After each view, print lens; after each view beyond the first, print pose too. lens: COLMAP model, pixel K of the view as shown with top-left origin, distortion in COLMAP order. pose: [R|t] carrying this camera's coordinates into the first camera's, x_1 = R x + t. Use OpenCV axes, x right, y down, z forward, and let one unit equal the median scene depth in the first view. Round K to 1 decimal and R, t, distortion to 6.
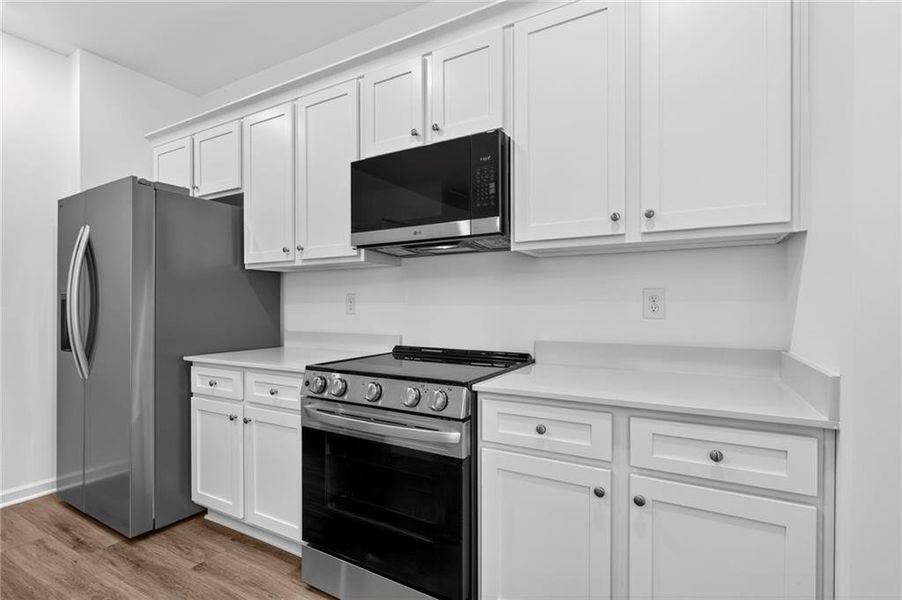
lens RADIAL K [[421.4, 0, 467.3], [0, 421.4, 308.6], [0, 0, 1]] dist [-0.000222, 0.001539]
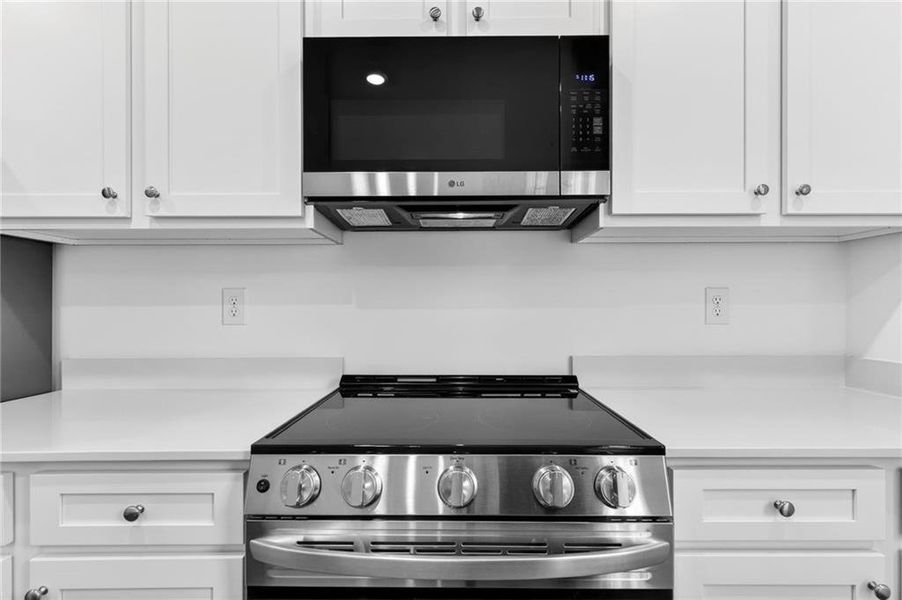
lens RADIAL K [[421.4, 0, 452.2], [0, 421.4, 305.8], [0, 0, 1]] dist [-0.000222, 0.001539]
pose [[0.878419, 0.000213, 0.477891, -0.415853], [0.005171, 0.999937, -0.009951, -0.006021], [-0.477863, 0.011213, 0.878363, 0.514722]]
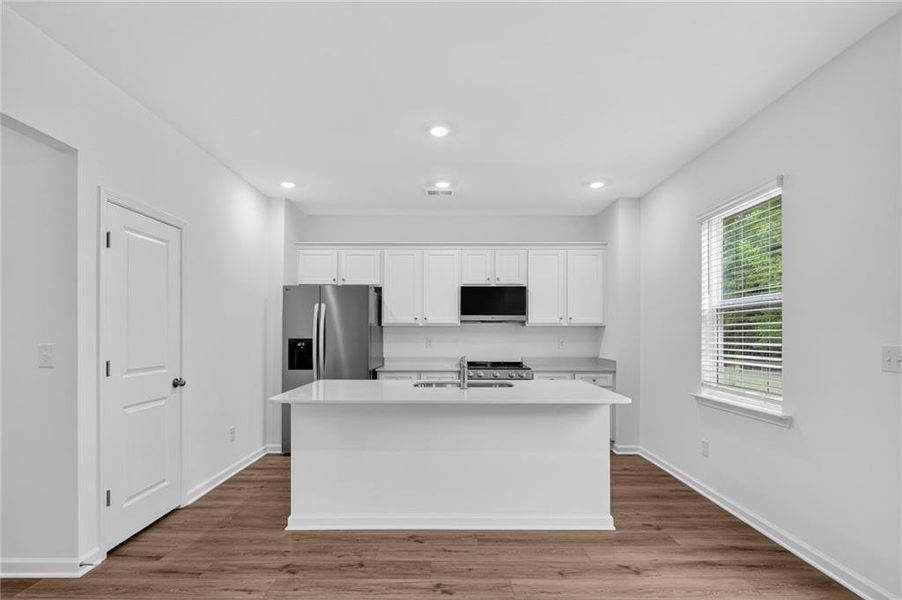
lens RADIAL K [[447.0, 0, 451.9], [0, 447.0, 330.2], [0, 0, 1]] dist [-0.020882, 0.000348]
pose [[0.876329, 0.006834, 0.481665, -1.802077], [0.000924, 0.999874, -0.015868, -0.056439], [-0.481712, 0.014350, 0.876212, -1.439734]]
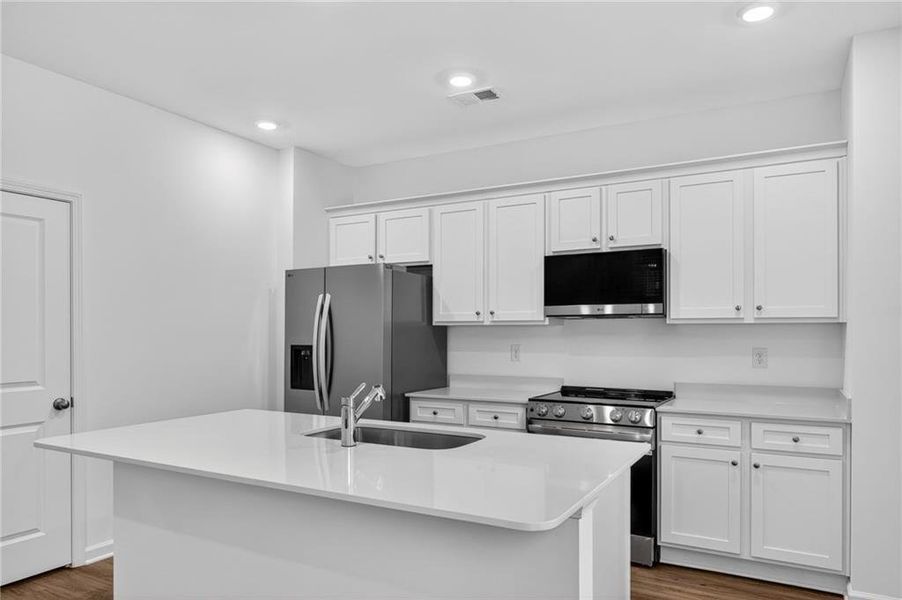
lens RADIAL K [[617.2, 0, 457.8], [0, 617.2, 331.1], [0, 0, 1]] dist [0.000556, -0.001325]
pose [[0.999981, 0.002346, -0.005701, -0.633921], [-0.002393, 0.999963, -0.008266, -0.087774], [0.005681, 0.008279, 0.999950, -1.232661]]
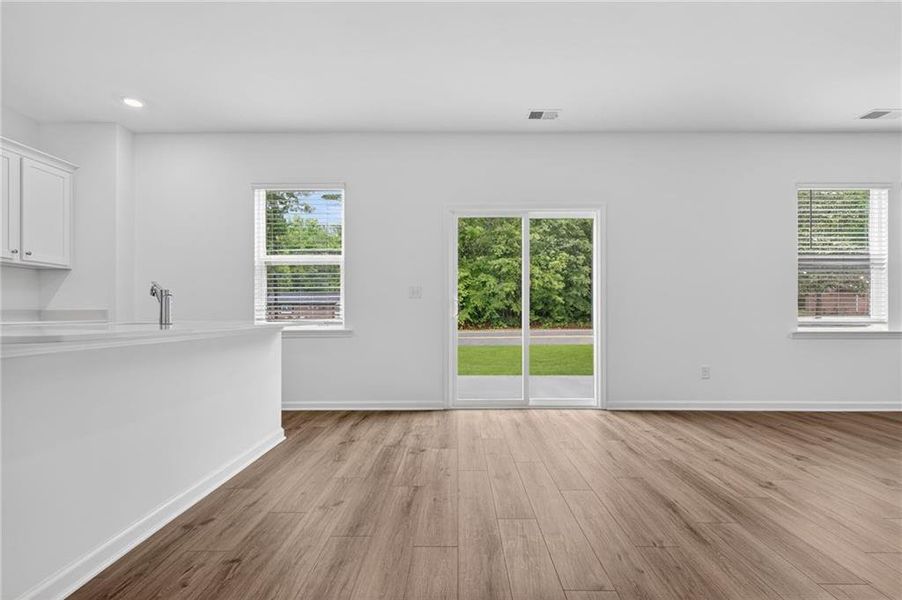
lens RADIAL K [[421.4, 0, 456.3], [0, 421.4, 306.9], [0, 0, 1]] dist [-0.000222, 0.001539]
pose [[-0.476947, 0.008590, 0.878890, -2.455237], [0.009315, 0.999945, -0.004718, 0.105596], [-0.878882, 0.005936, -0.477001, -0.033750]]
